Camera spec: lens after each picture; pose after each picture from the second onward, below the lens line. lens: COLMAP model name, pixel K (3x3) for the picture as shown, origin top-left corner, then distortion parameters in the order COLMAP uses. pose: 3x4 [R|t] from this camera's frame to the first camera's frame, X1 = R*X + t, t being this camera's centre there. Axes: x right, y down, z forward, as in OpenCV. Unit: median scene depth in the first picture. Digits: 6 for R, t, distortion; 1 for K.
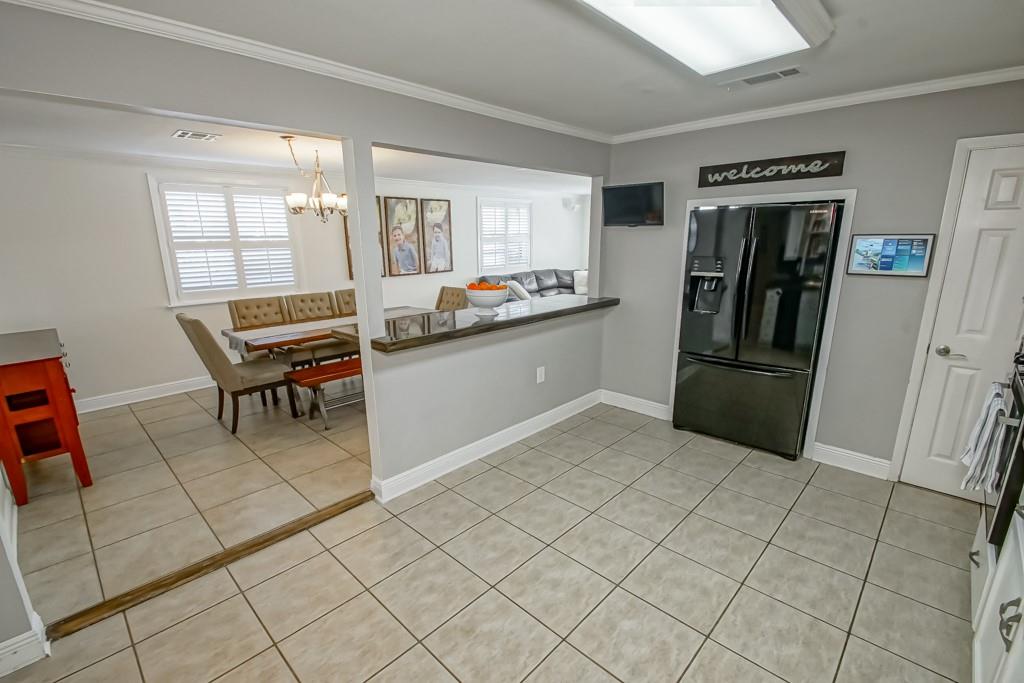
lens RADIAL K [[457.3, 0, 515.2], [0, 457.3, 347.7], [0, 0, 1]] dist [-0.000667, -0.000793]
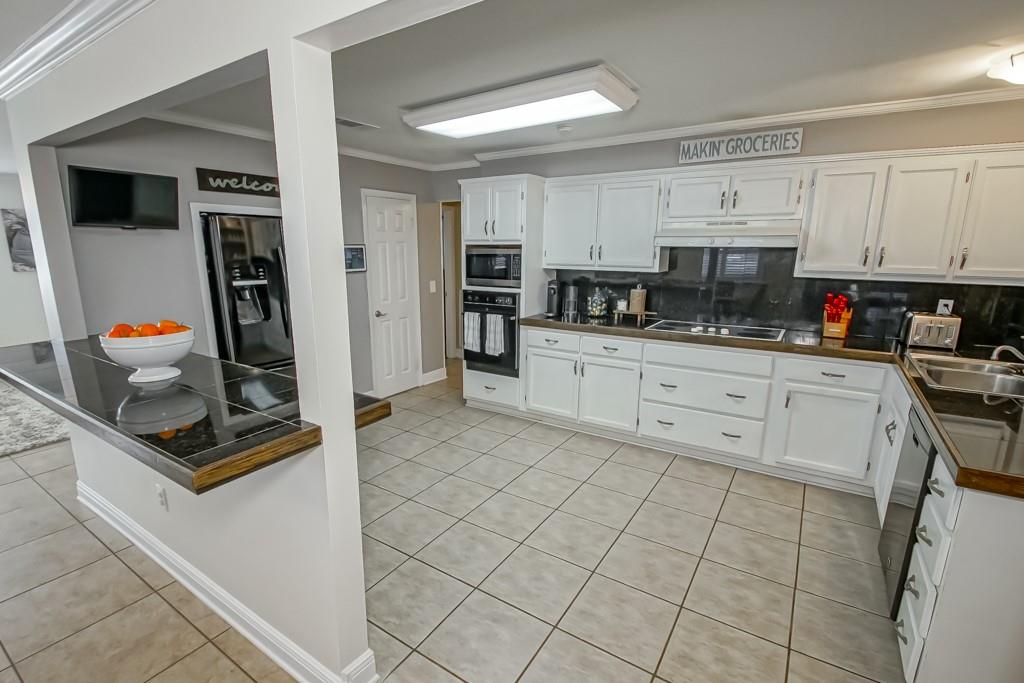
lens RADIAL K [[478.9, 0, 478.3], [0, 478.9, 349.3], [0, 0, 1]] dist [0.002411, -0.000310]
pose [[-0.146703, -0.196693, 0.969428, -0.433704], [0.232021, 0.945848, 0.227020, -0.093900], [-0.961584, 0.258232, -0.093122, 0.426392]]
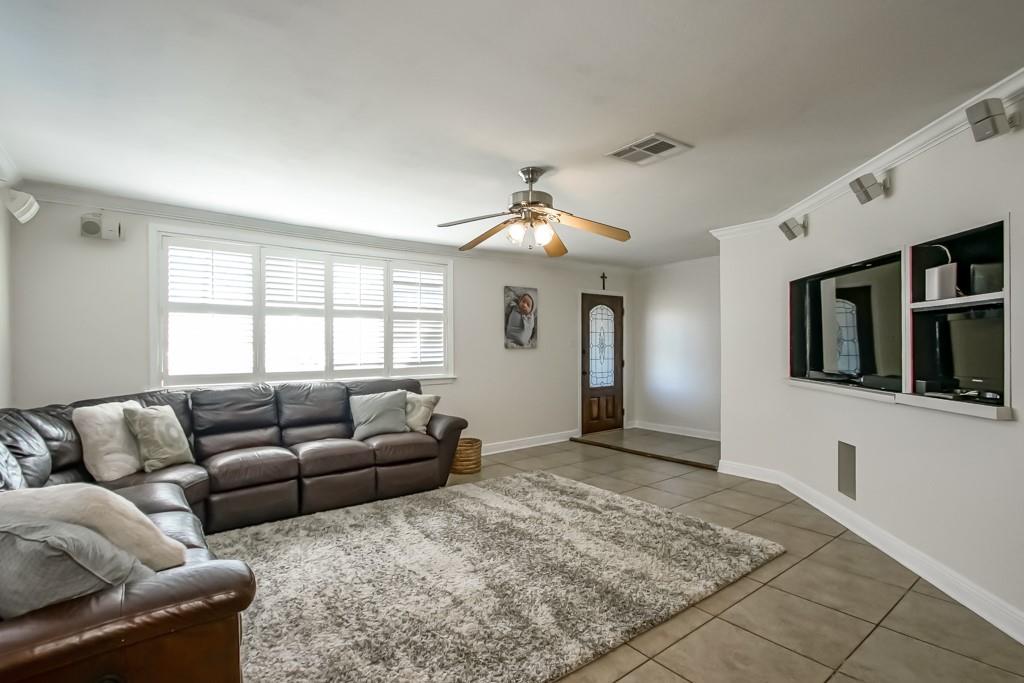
lens RADIAL K [[478.2, 0, 512.0], [0, 478.2, 341.5], [0, 0, 1]] dist [0.000680, -0.000011]
pose [[0.151834, 0.020330, 0.988197, -0.232518], [0.233715, 0.970698, -0.055879, -0.211254], [-0.960377, 0.239440, 0.142633, 1.133427]]
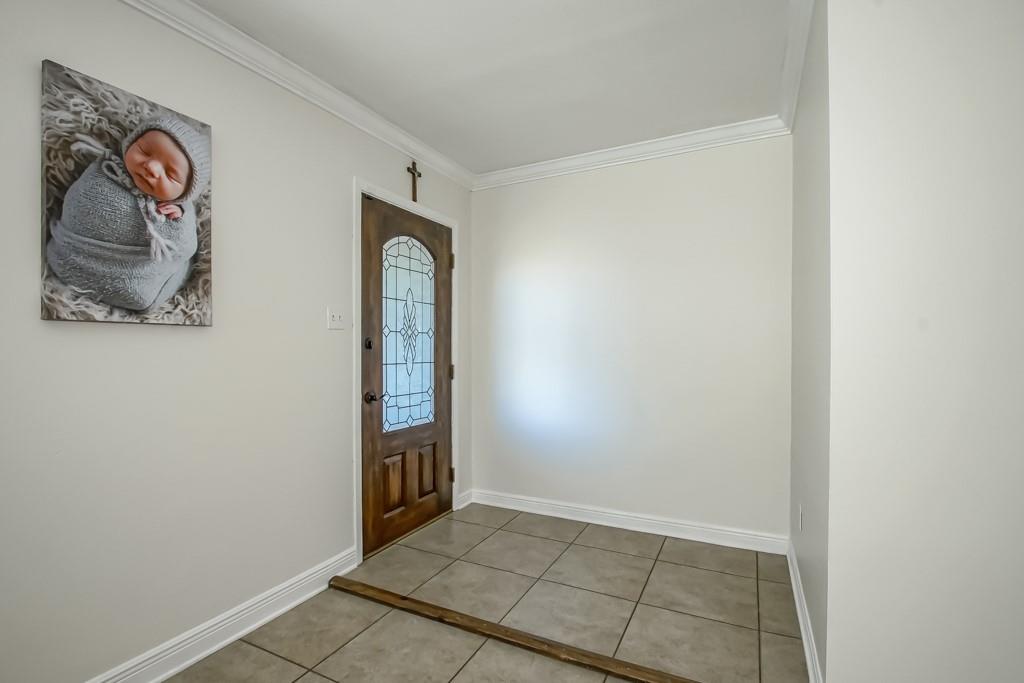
lens RADIAL K [[476.8, 0, 499.2], [0, 476.8, 354.4], [0, 0, 1]] dist [0.001896, -0.009544]
pose [[-0.285275, 0.003874, 0.958438, 0.511425], [0.229935, 0.971065, 0.064514, -0.202017], [-0.930456, 0.238783, -0.277911, 1.150567]]
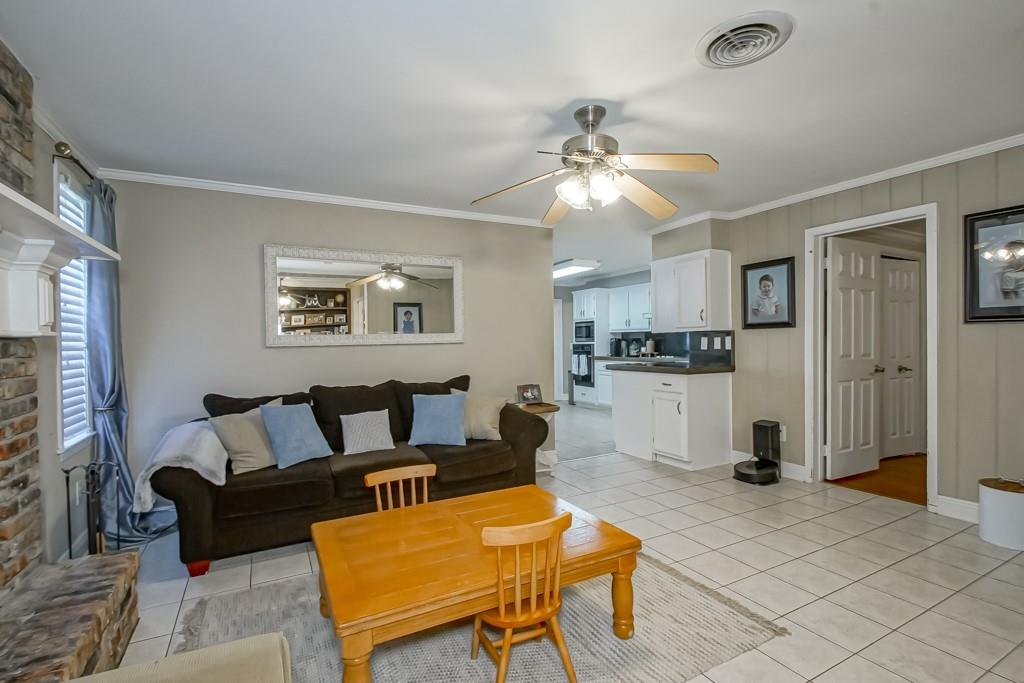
lens RADIAL K [[473.6, 0, 512.0], [0, 473.6, 341.5], [0, 0, 1]] dist [0.002065, 0.000190]
pose [[0.309660, 0.009111, 0.950804, -1.227796], [0.223105, 0.971342, -0.081969, 0.069515], [-0.924302, 0.237512, 0.298753, 0.052487]]
